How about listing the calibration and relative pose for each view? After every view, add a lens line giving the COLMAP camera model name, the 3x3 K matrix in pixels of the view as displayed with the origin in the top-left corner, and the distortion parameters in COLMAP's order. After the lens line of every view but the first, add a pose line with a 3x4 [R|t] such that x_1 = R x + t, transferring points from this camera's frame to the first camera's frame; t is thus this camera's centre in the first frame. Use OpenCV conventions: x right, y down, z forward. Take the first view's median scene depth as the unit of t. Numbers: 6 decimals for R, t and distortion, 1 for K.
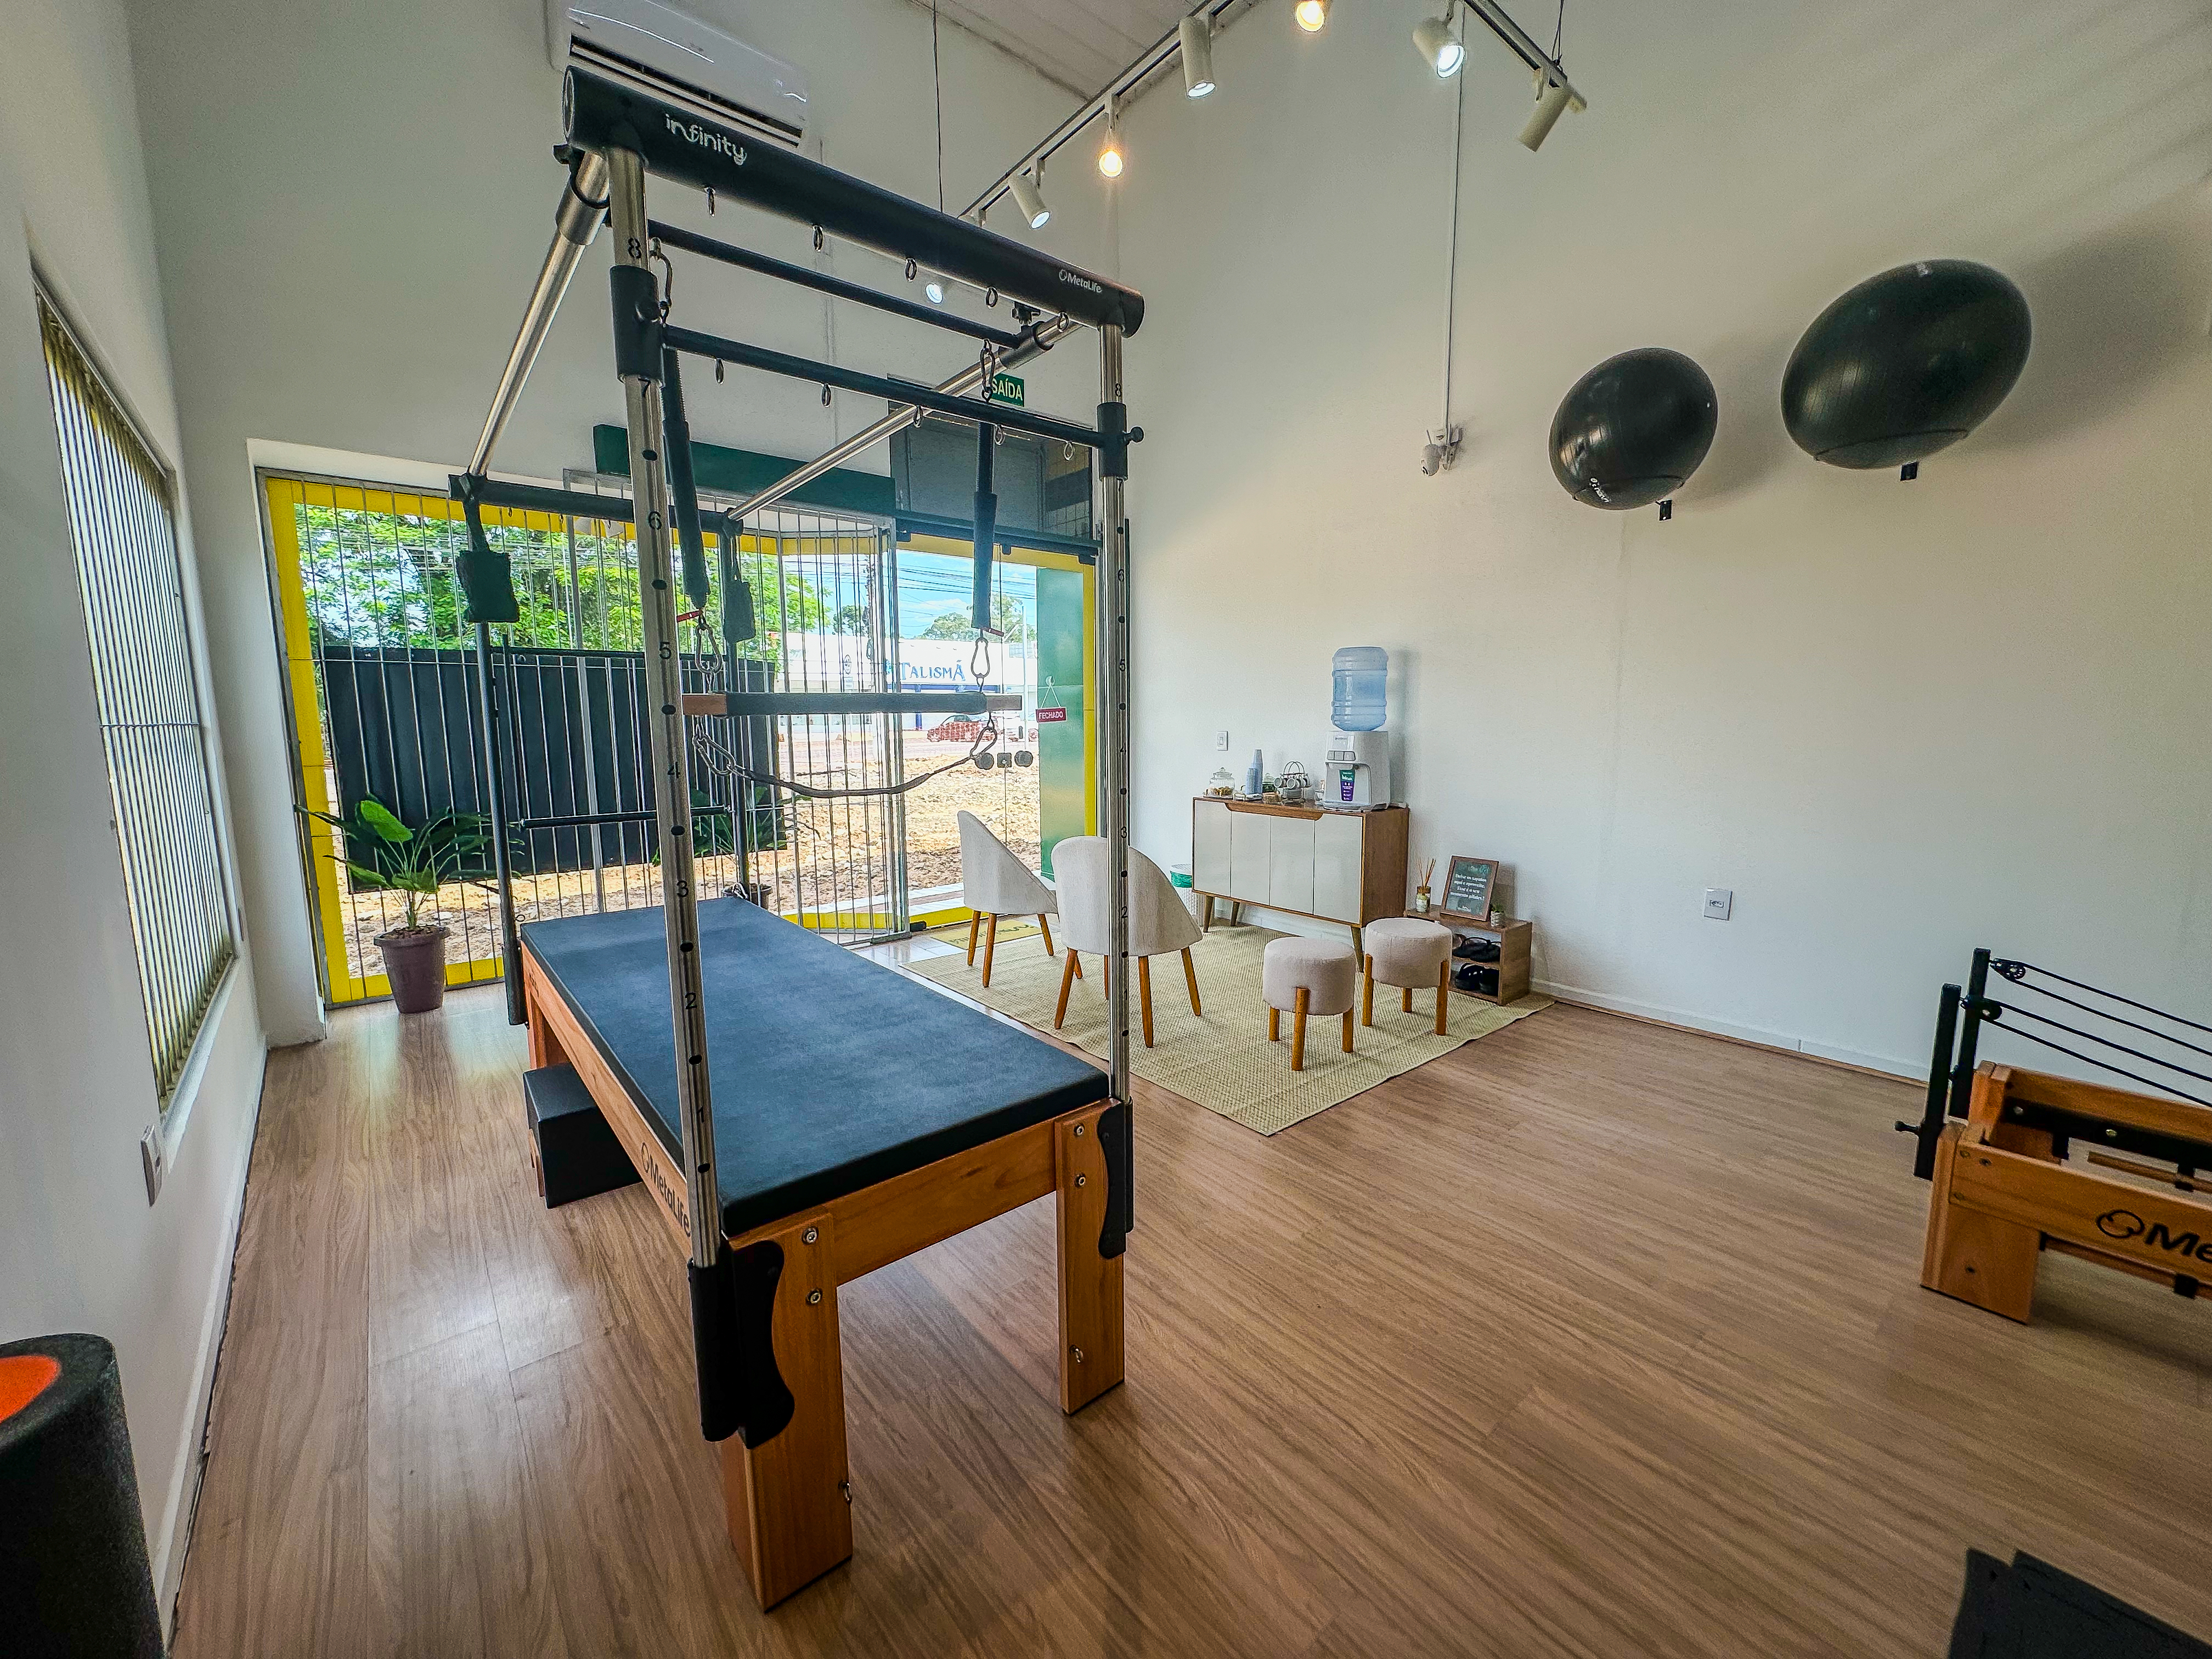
lens RADIAL K [[888.2, 0, 1095.5], [0, 888.2, 830.7], [0, 0, 1]] dist [0.000017, 0.001221]
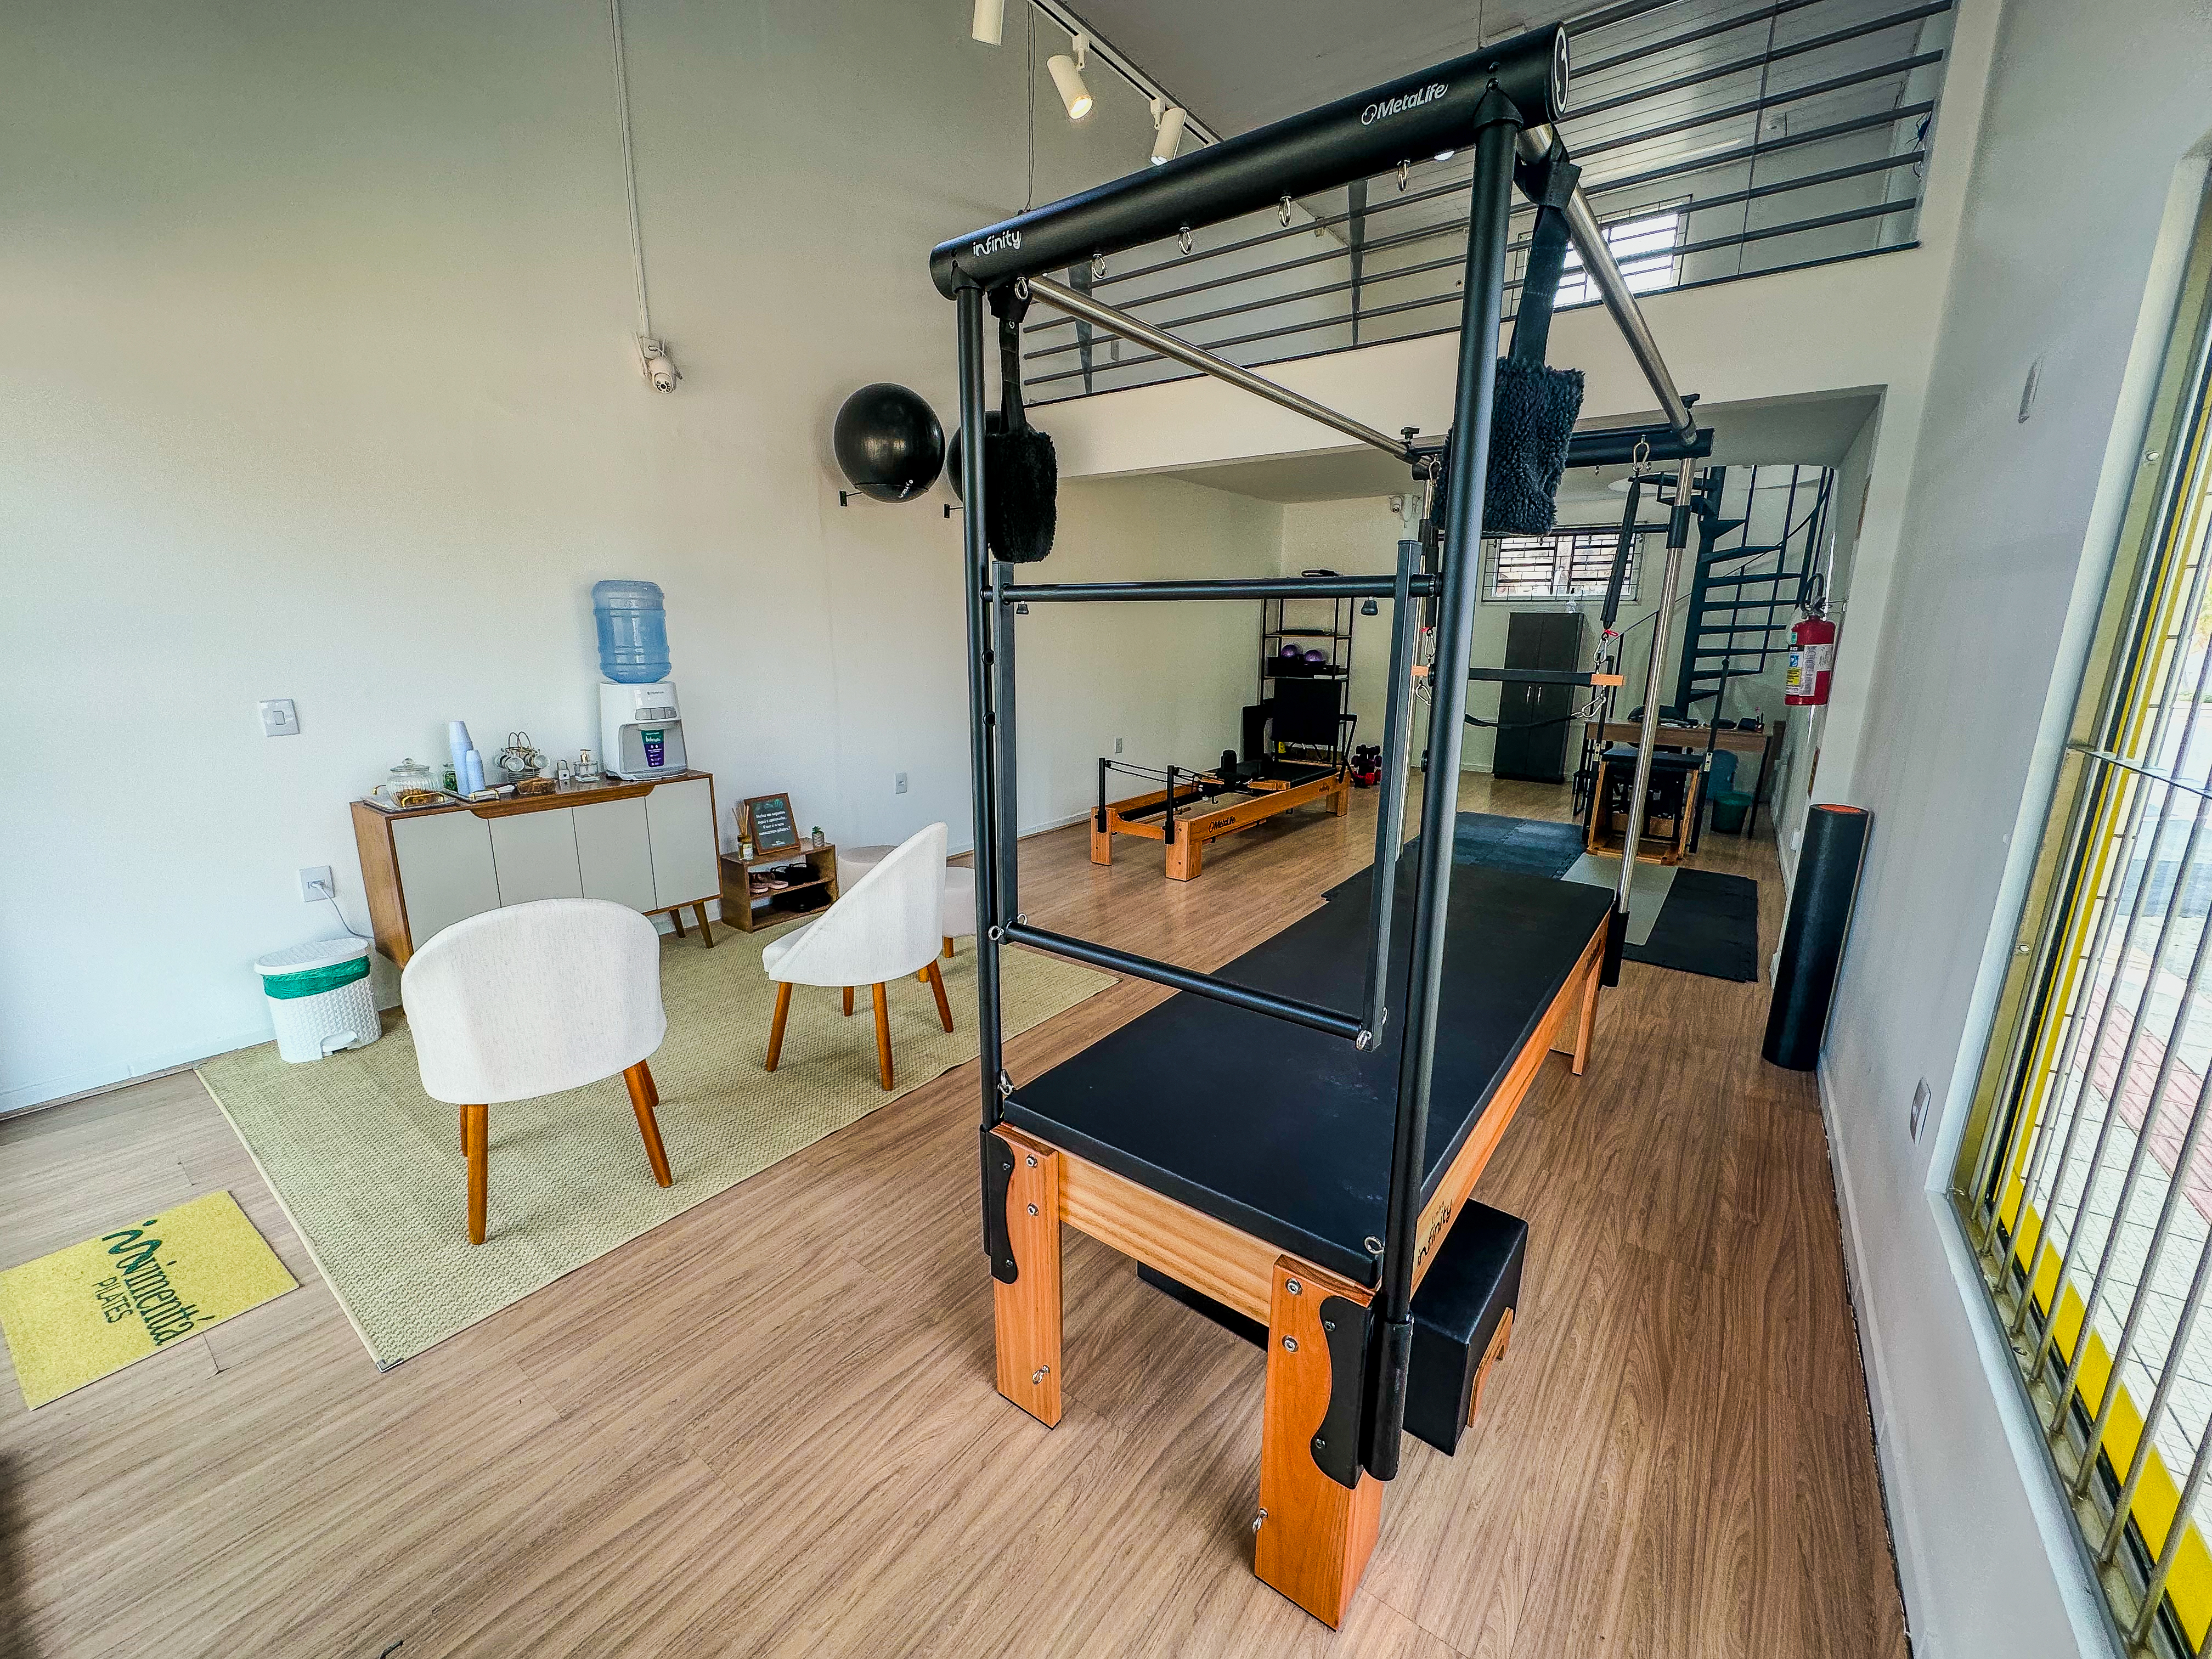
lens RADIAL K [[888.2, 0, 1104.4], [0, 888.2, 829.5], [0, 0, 1]] dist [0.000017, 0.001221]
pose [[-0.238723, -0.219279, 0.946006, -1.141697], [0.116773, 0.960621, 0.252134, -0.250087], [-0.964041, 0.170658, -0.203716, 1.376294]]
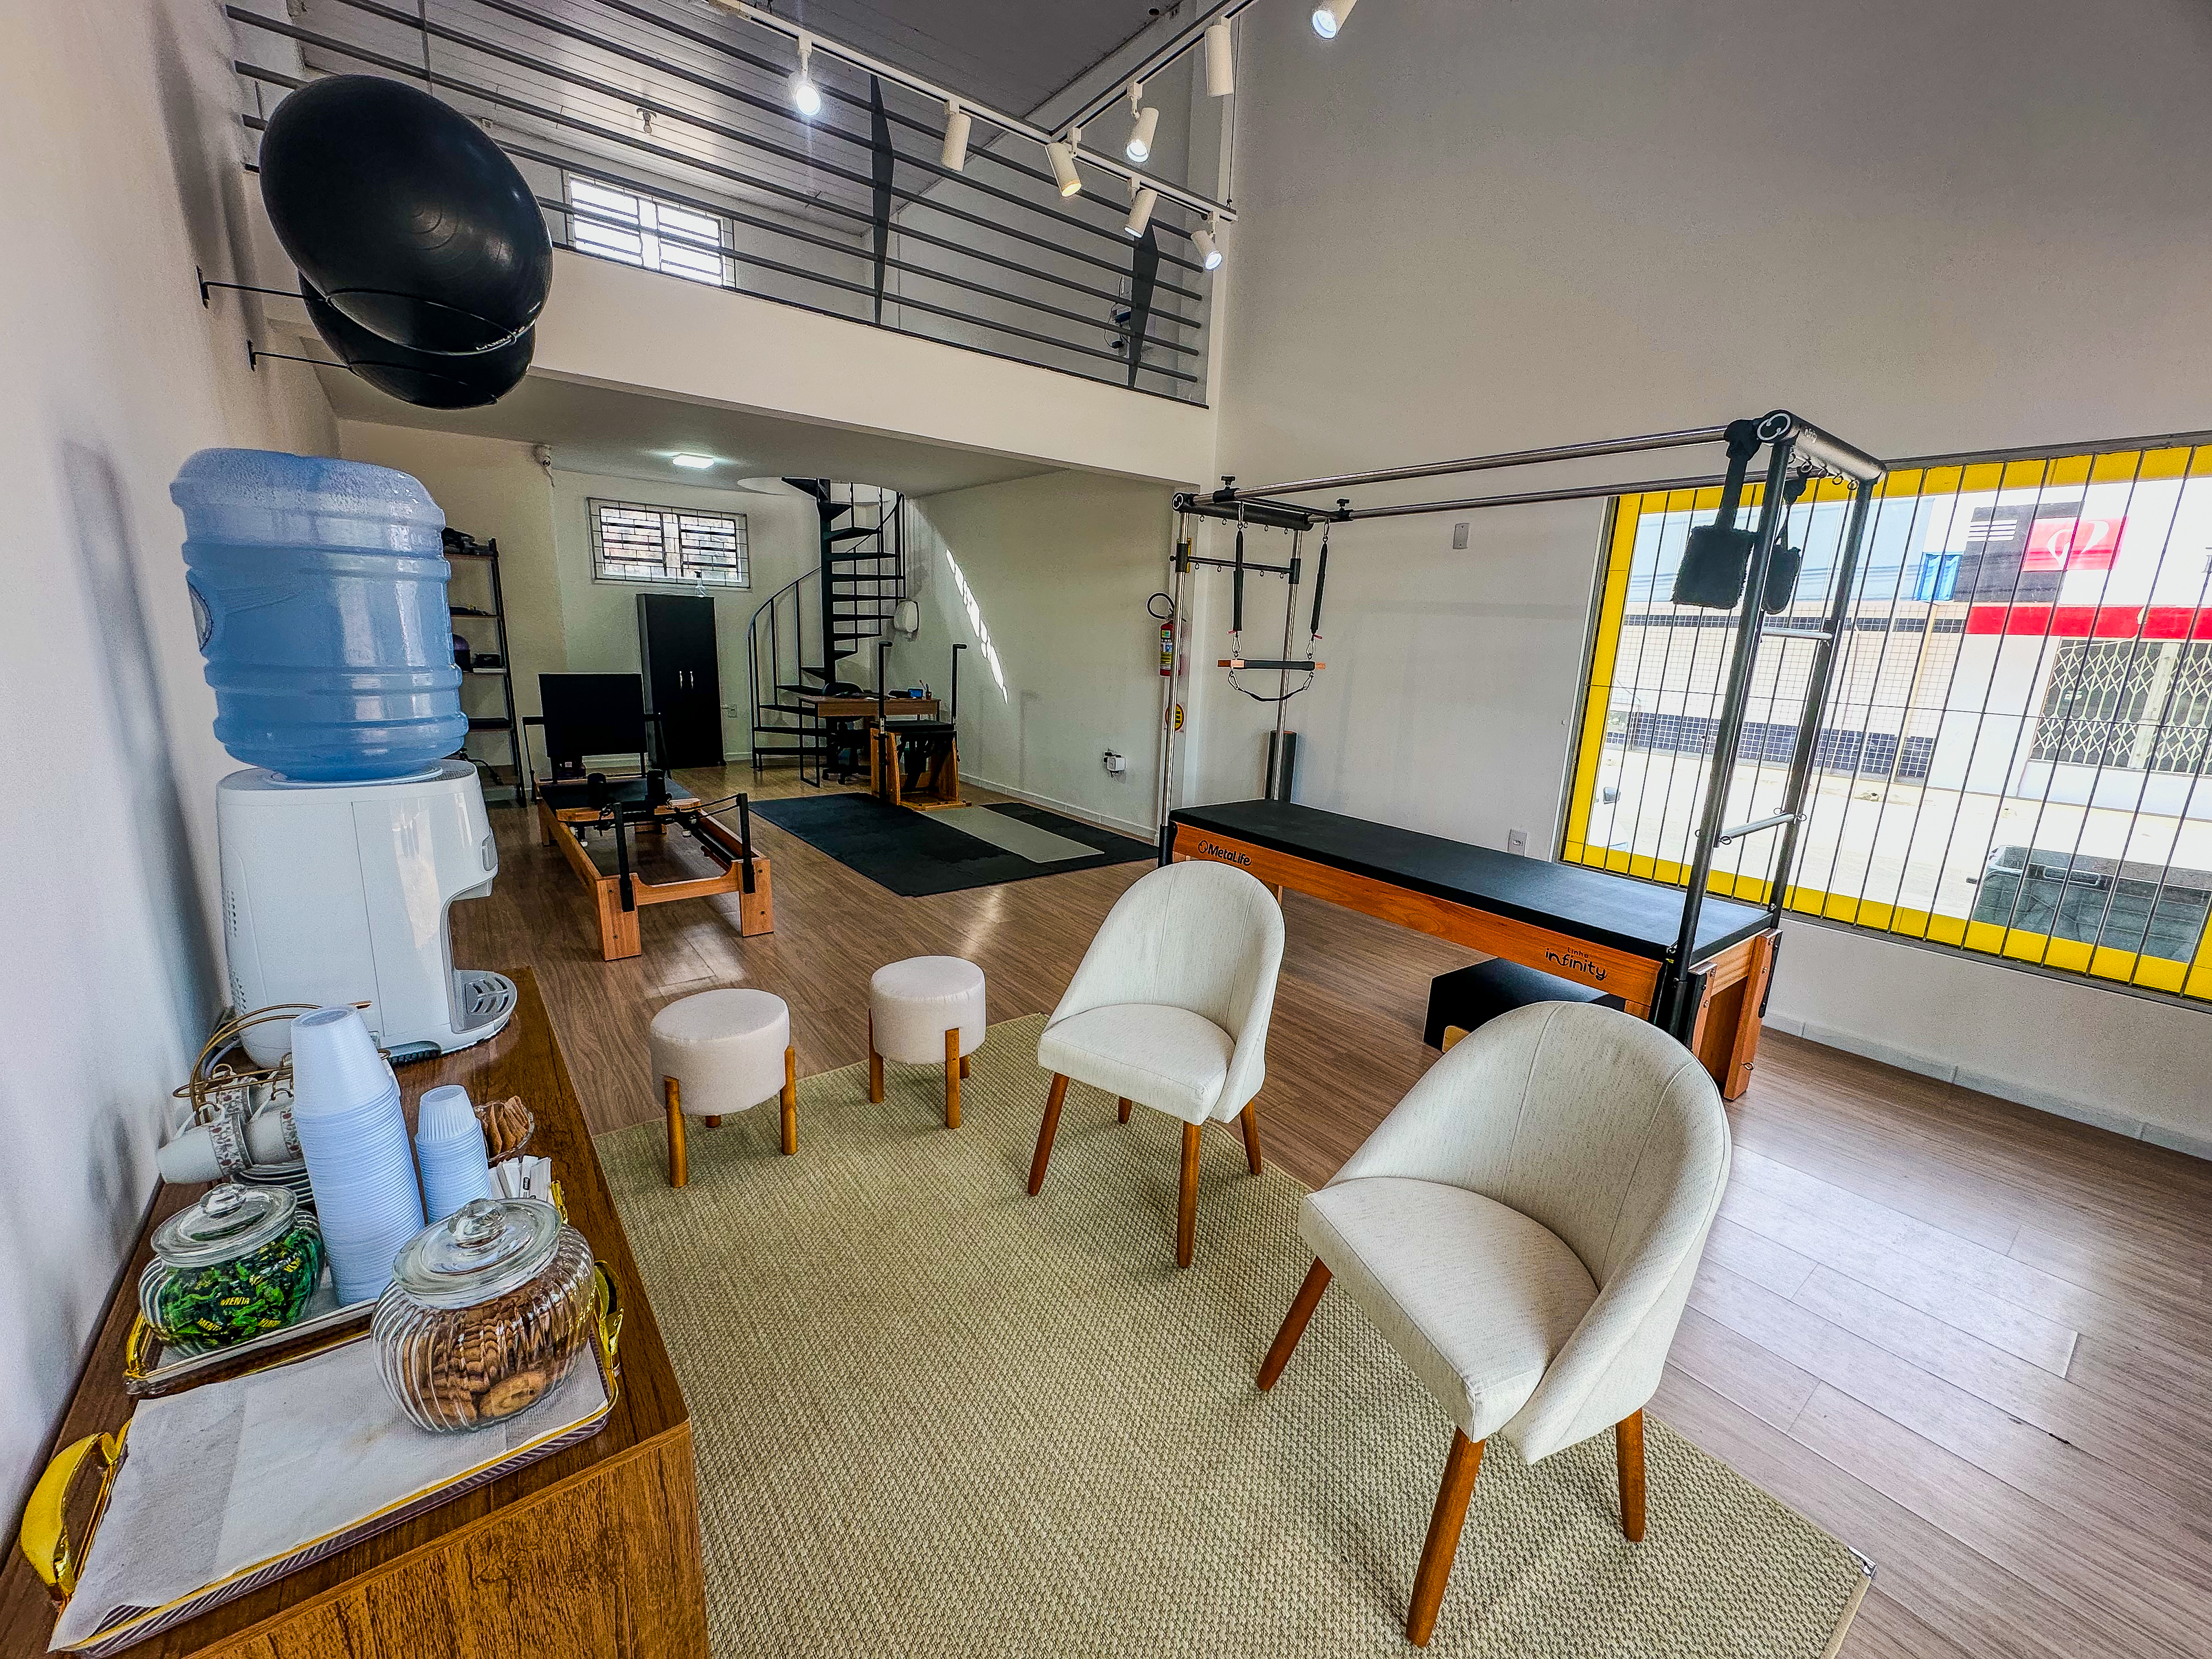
lens RADIAL K [[888.2, 0, 1114.4], [0, 888.2, 830.8], [0, 0, 1]] dist [0.000017, 0.001221]
pose [[-0.998805, -0.041075, 0.026469, 0.081361], [-0.029422, 0.938002, 0.345380, -0.363240], [-0.039015, 0.344188, -0.938090, 2.275289]]
